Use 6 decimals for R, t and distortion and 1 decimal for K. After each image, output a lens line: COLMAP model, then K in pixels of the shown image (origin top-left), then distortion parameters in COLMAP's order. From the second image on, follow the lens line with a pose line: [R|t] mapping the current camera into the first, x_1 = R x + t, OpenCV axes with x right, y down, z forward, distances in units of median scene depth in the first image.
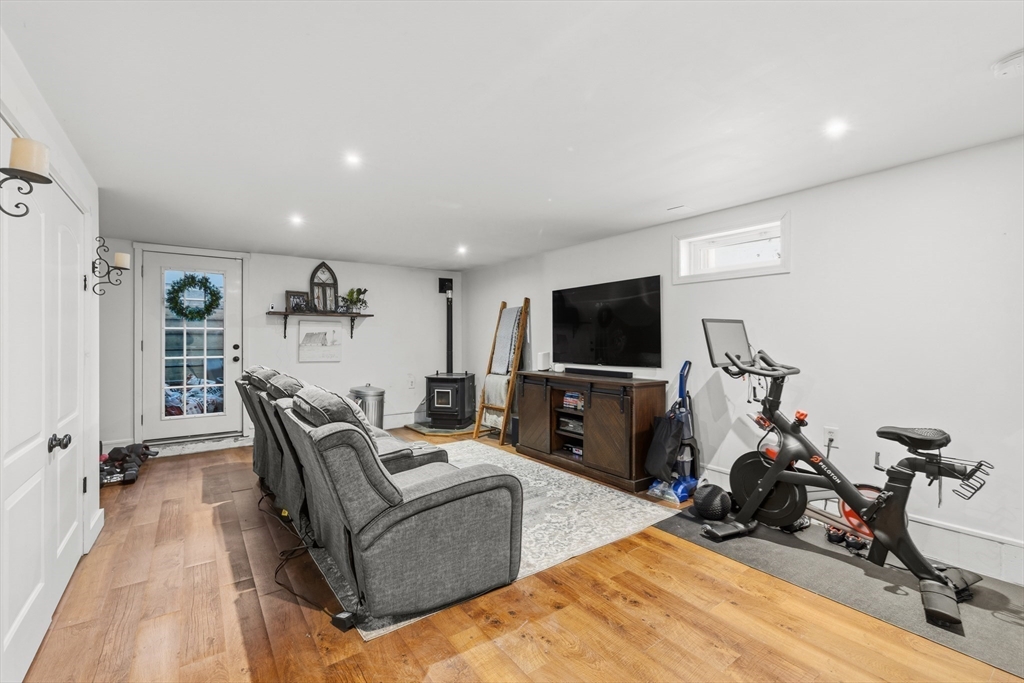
lens RADIAL K [[446.7, 0, 509.1], [0, 446.7, 333.3], [0, 0, 1]] dist [0.001448, 0.000606]
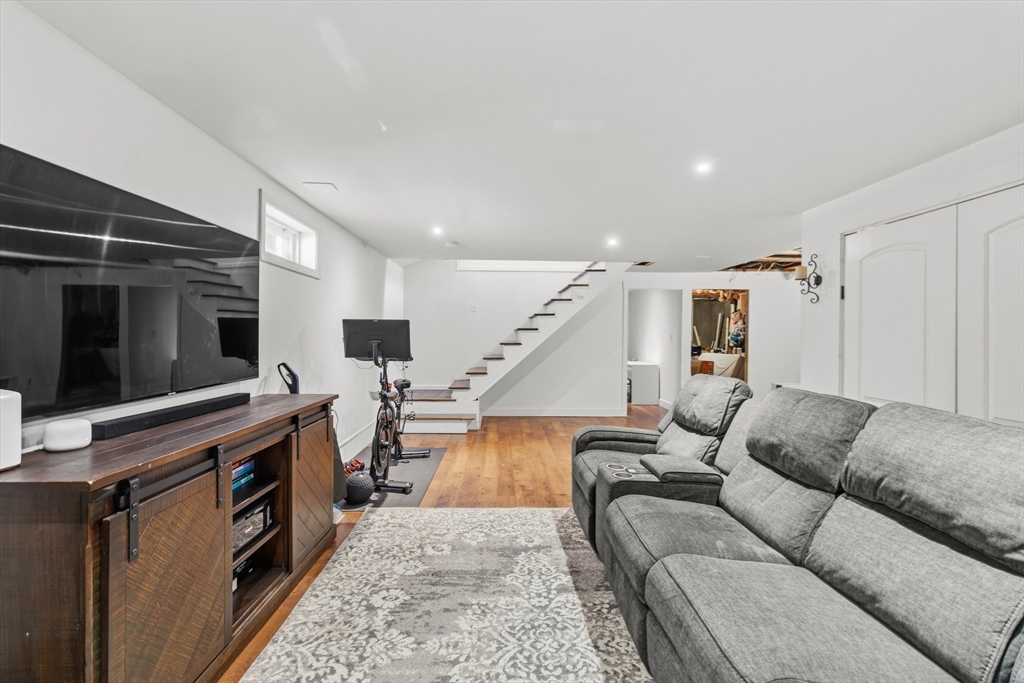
lens RADIAL K [[441.1, 0, 512.2], [0, 441.1, 338.0], [0, 0, 1]] dist [-0.000611, 0.000120]
pose [[-0.827931, -0.004730, 0.560810, -0.410554], [-0.010486, 0.999920, -0.007048, 0.020032], [-0.560731, -0.011716, -0.827915, 1.543417]]
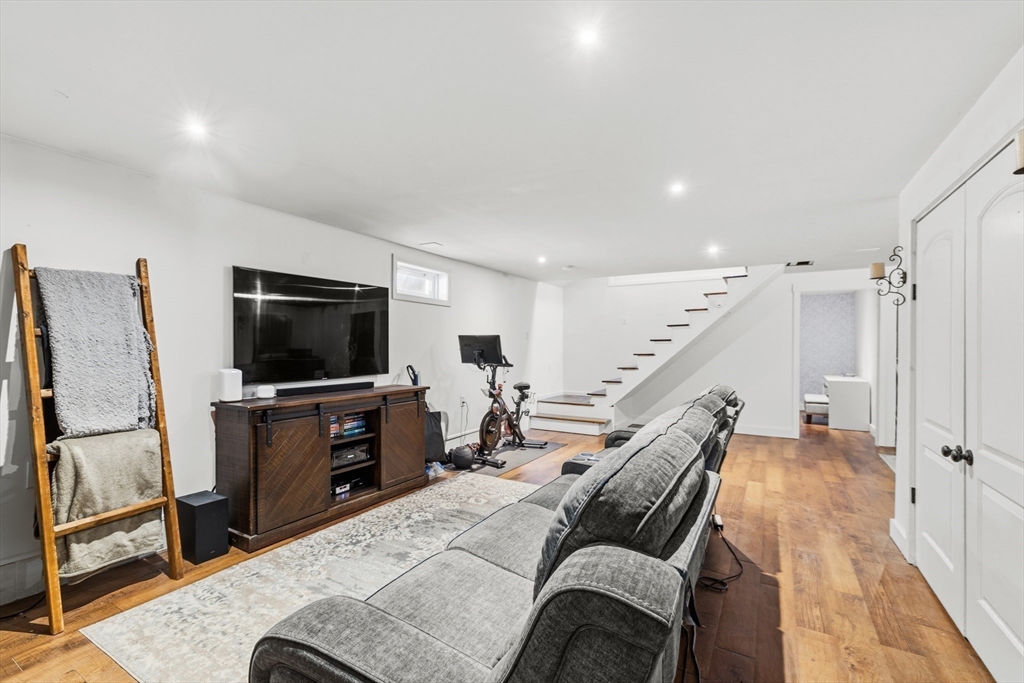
lens RADIAL K [[447.7, 0, 509.8], [0, 447.7, 349.0], [0, 0, 1]] dist [-0.001429, 0.000878]
pose [[-0.404103, -0.001533, 0.914712, -0.884916], [-0.011197, 0.999932, -0.003271, 0.020550], [-0.914645, -0.011563, -0.404092, 1.348755]]
